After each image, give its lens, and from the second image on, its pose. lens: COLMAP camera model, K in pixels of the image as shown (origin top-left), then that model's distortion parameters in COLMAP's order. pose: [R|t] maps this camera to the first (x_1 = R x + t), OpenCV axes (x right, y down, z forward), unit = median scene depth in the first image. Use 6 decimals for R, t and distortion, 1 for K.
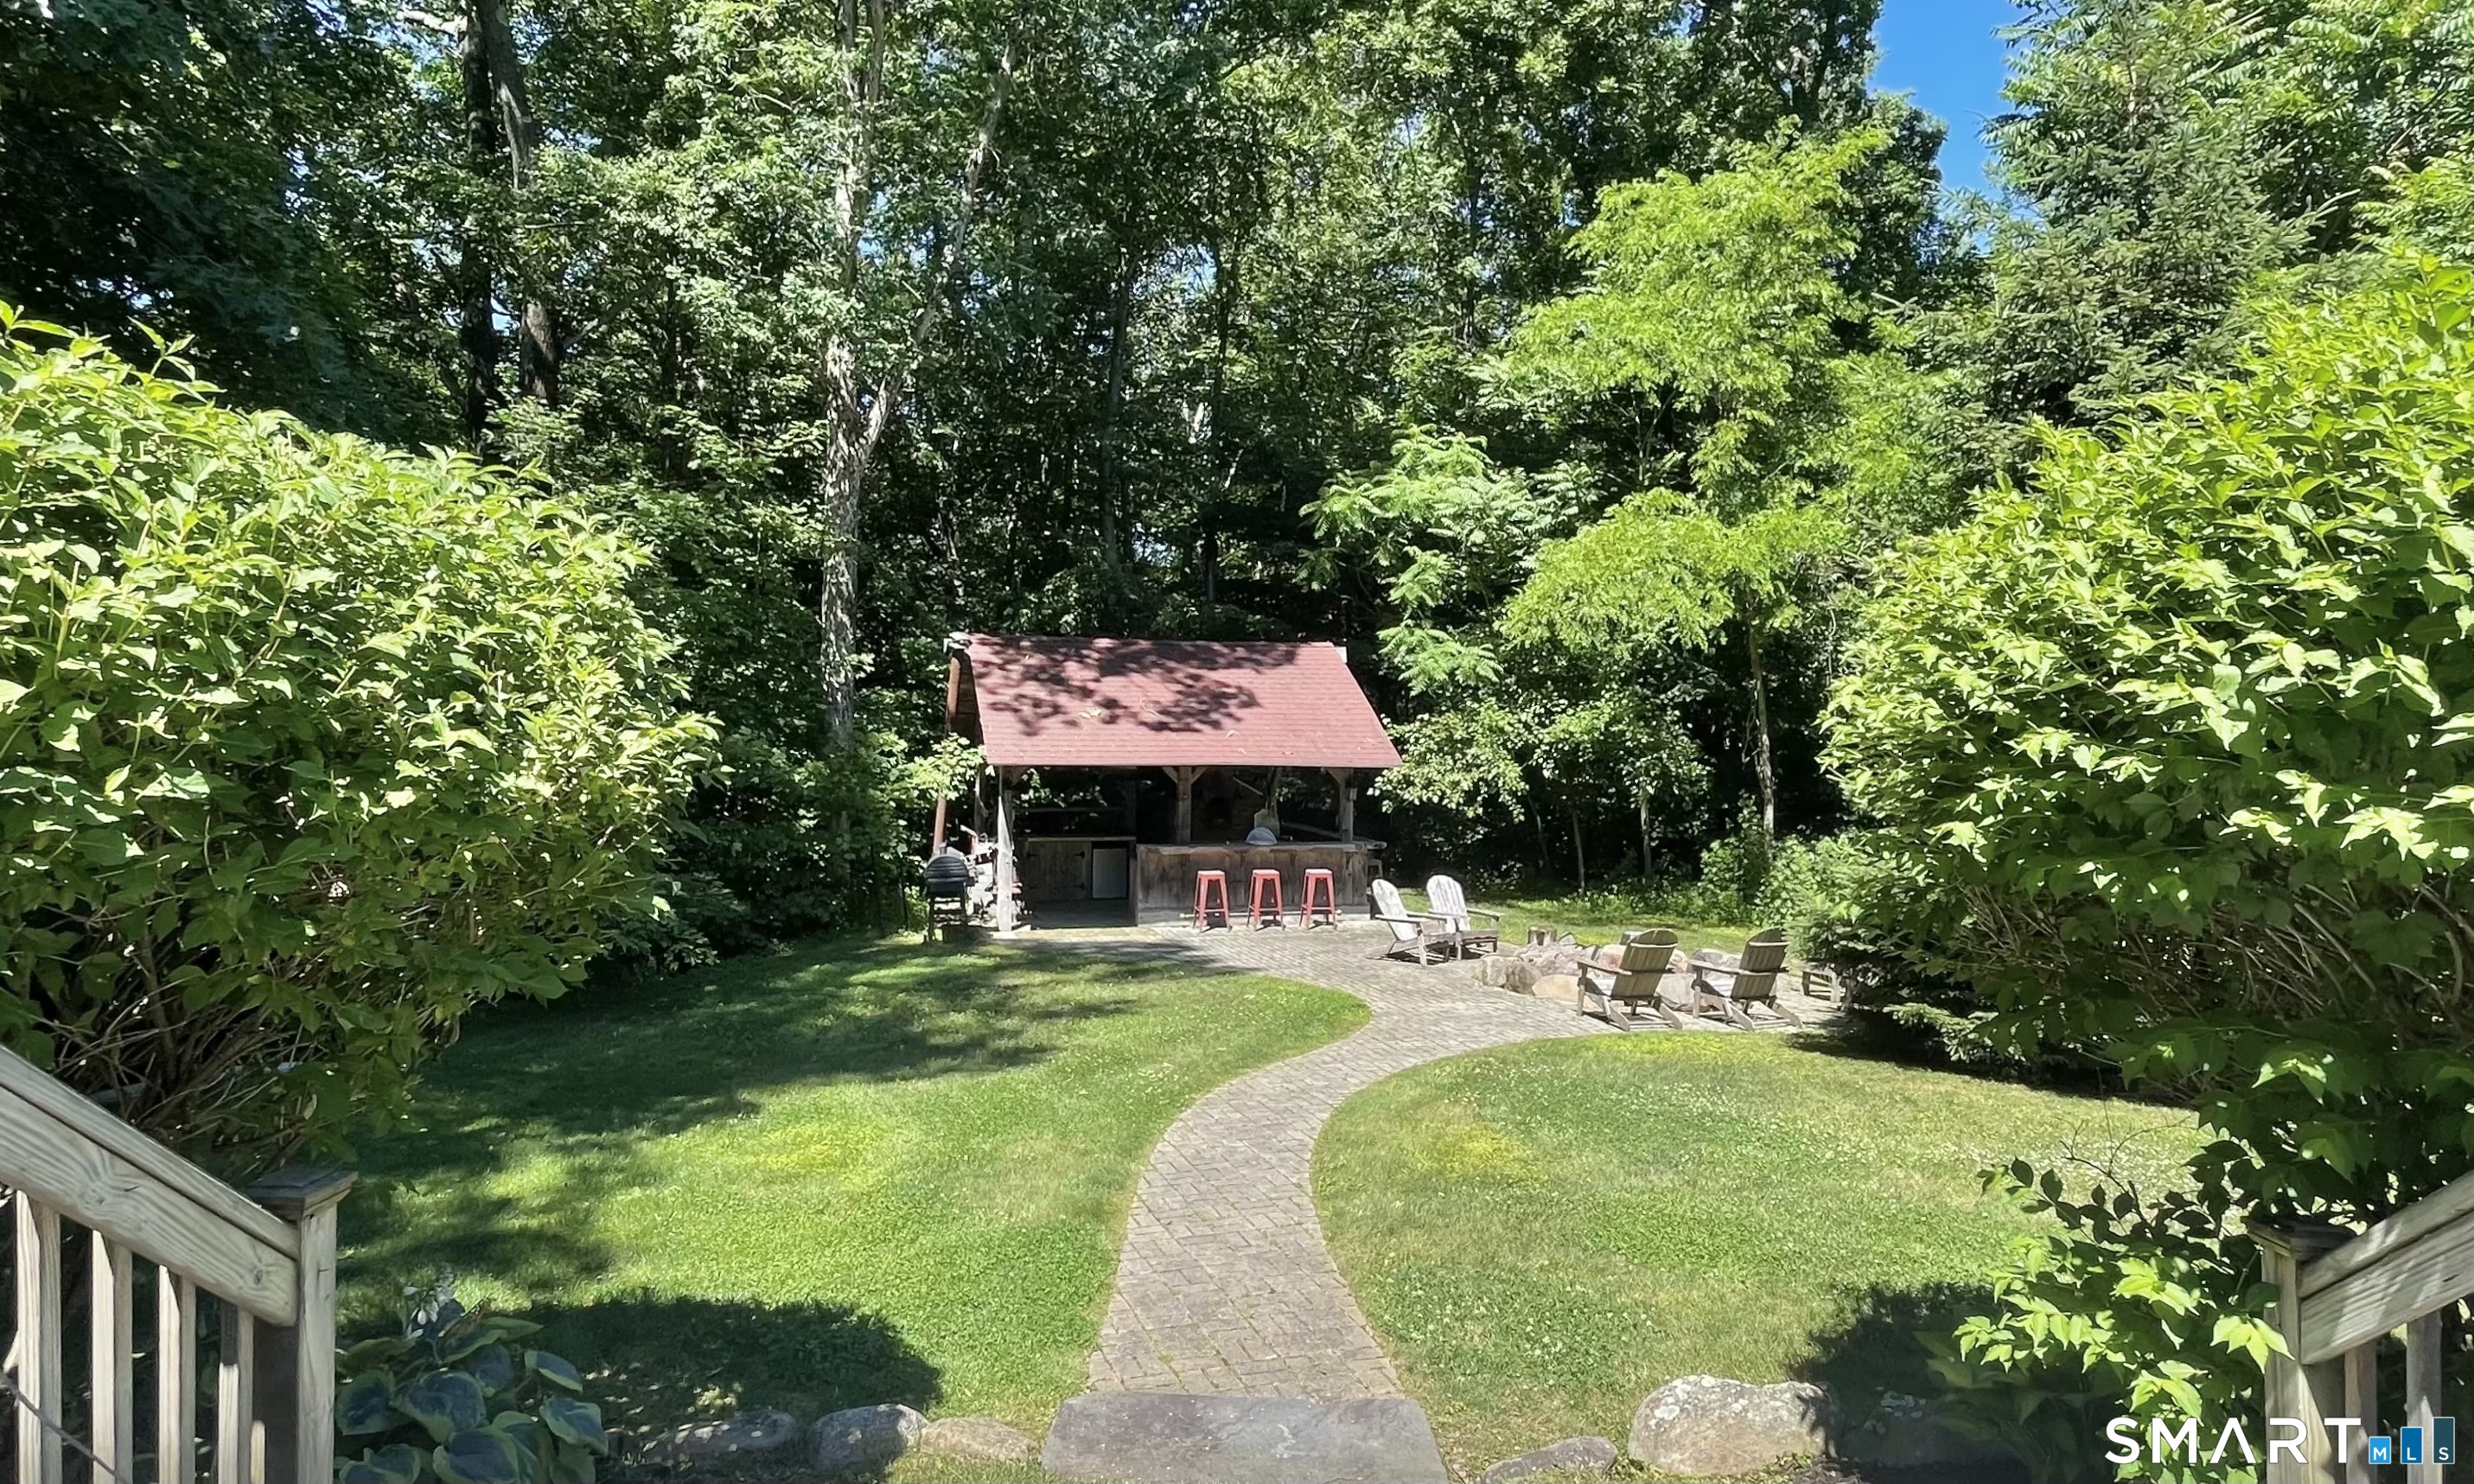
lens RADIAL K [[1321.8, 0, 1296.3], [0, 1321.8, 738.0], [0, 0, 1]] dist [-0.018097, -0.000715]
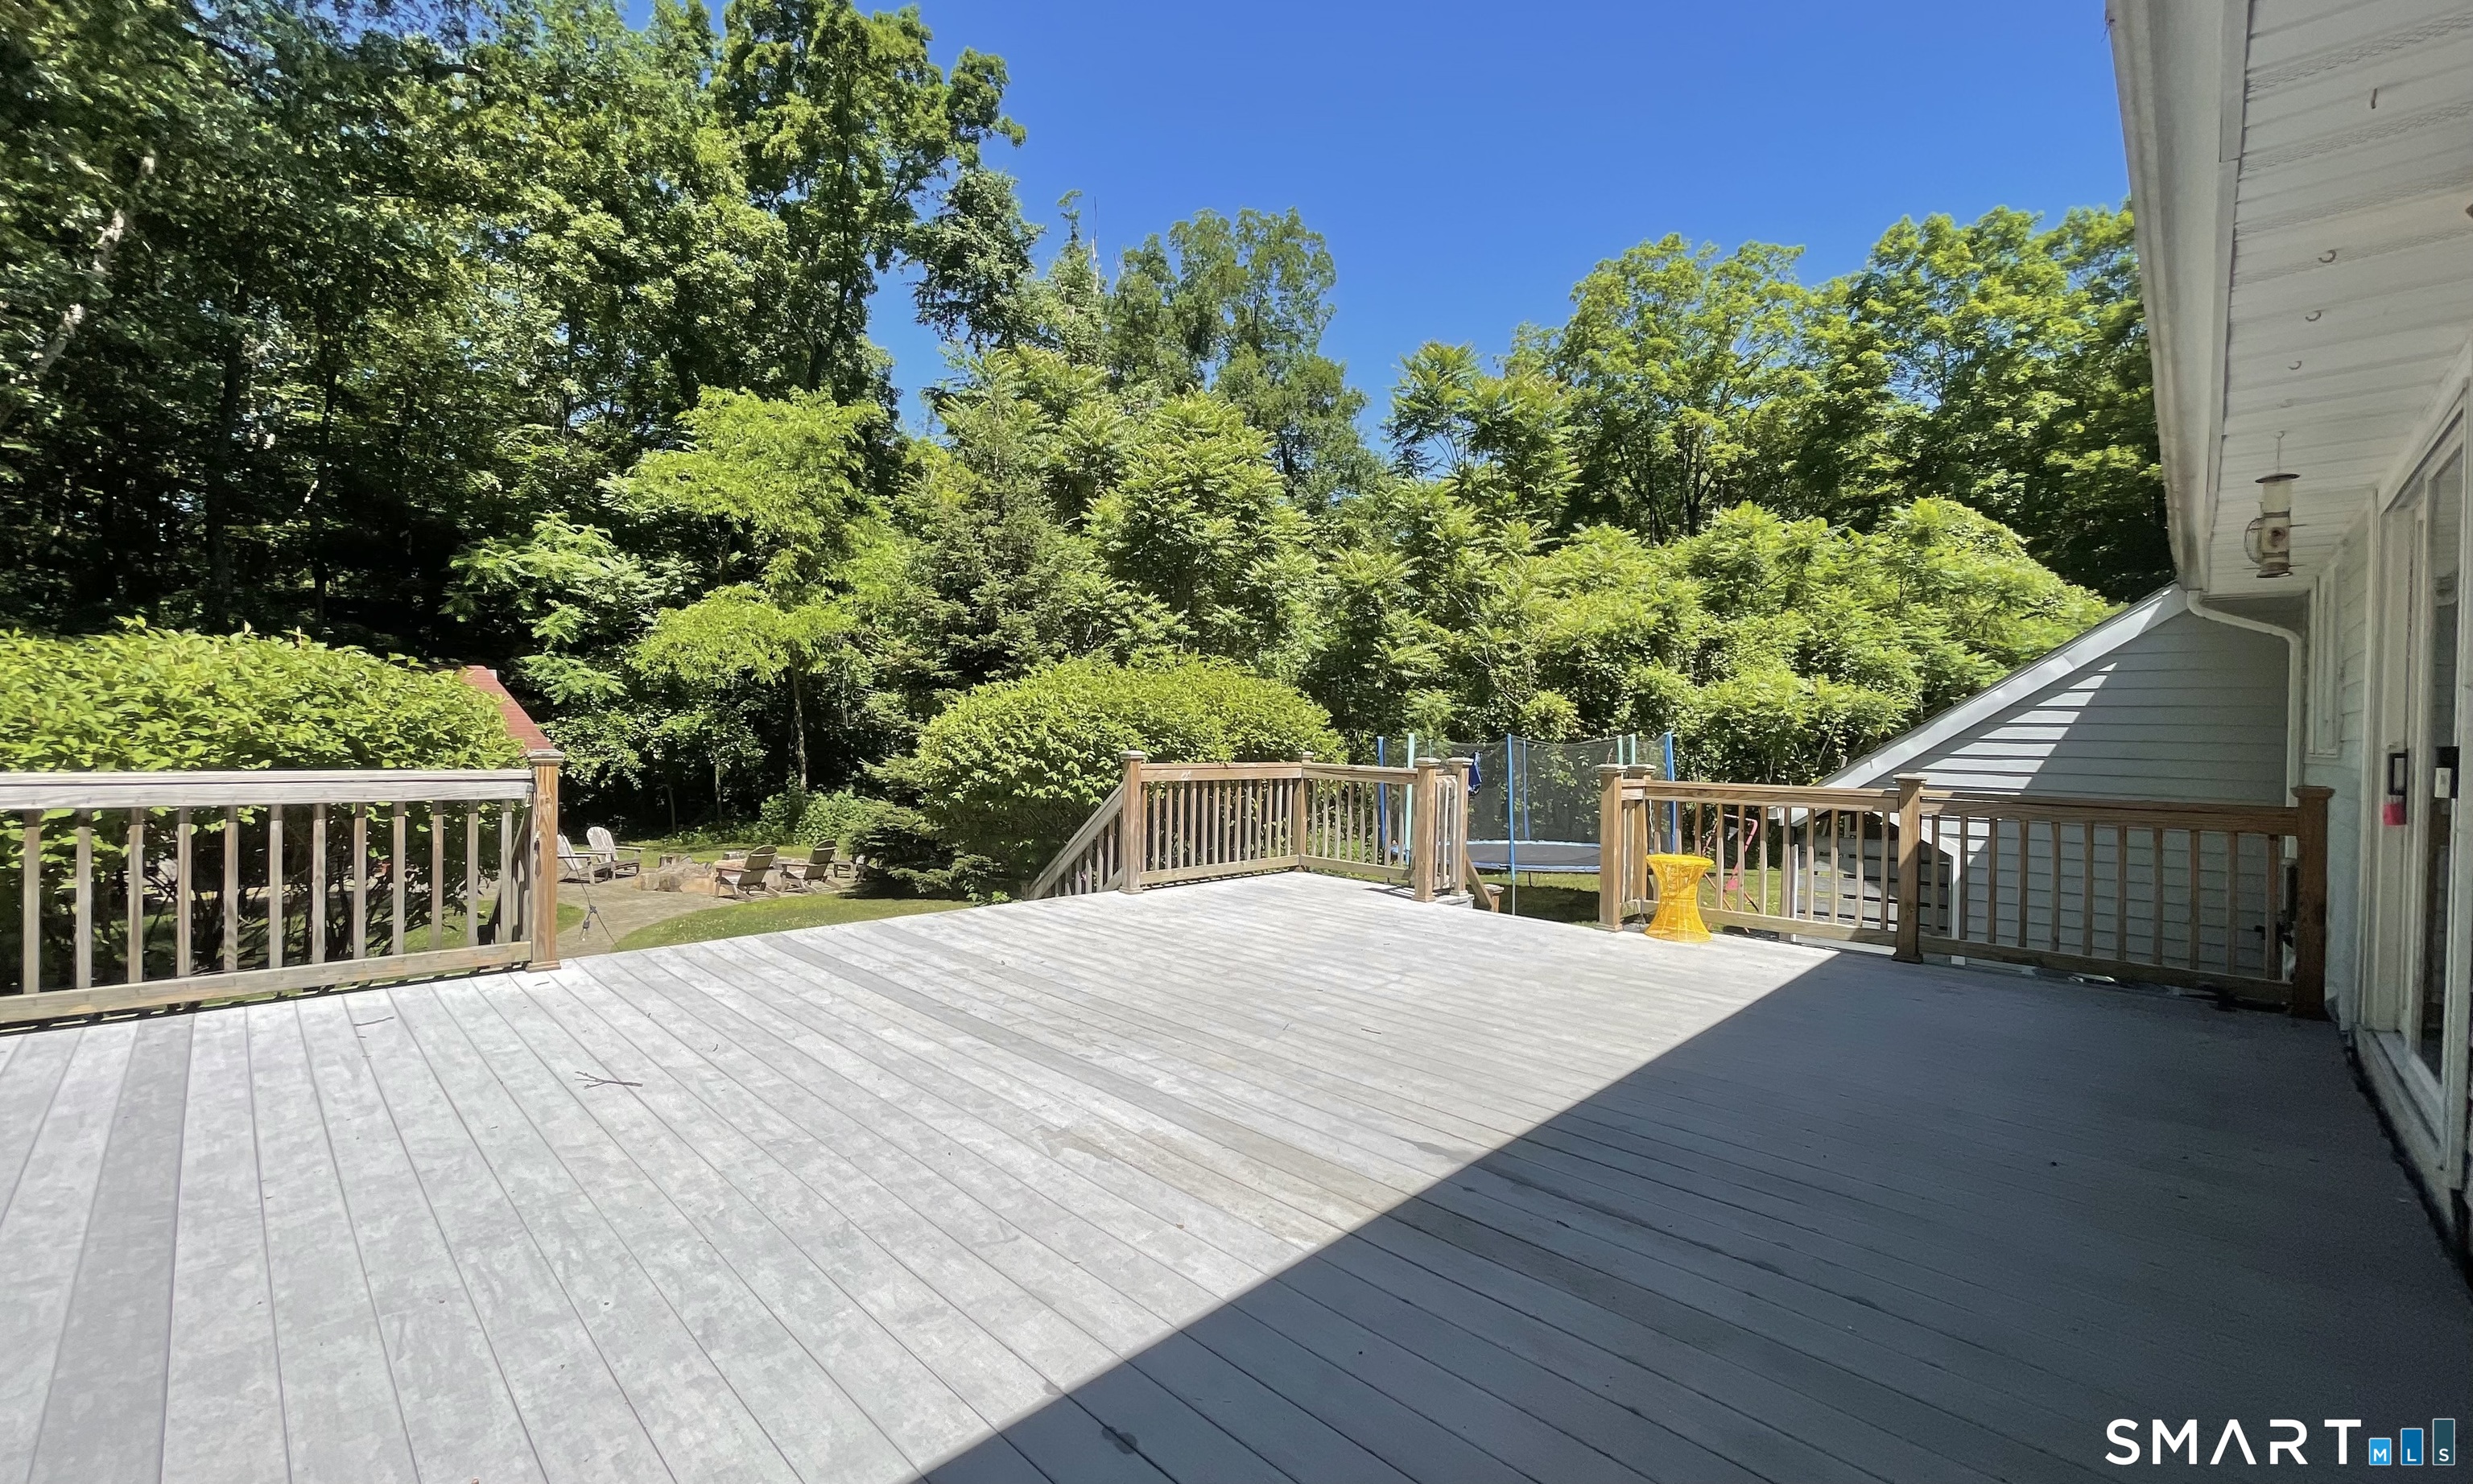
lens RADIAL K [[1000.2, 0, 1236.5], [0, 1000.2, 742.0], [0, 0, 1]] dist [0.000055, -0.000080]
pose [[0.688763, -0.004937, 0.724970, -0.203870], [-0.017967, 0.999553, 0.023877, -0.032590], [-0.724764, -0.029471, 0.688367, -0.311099]]
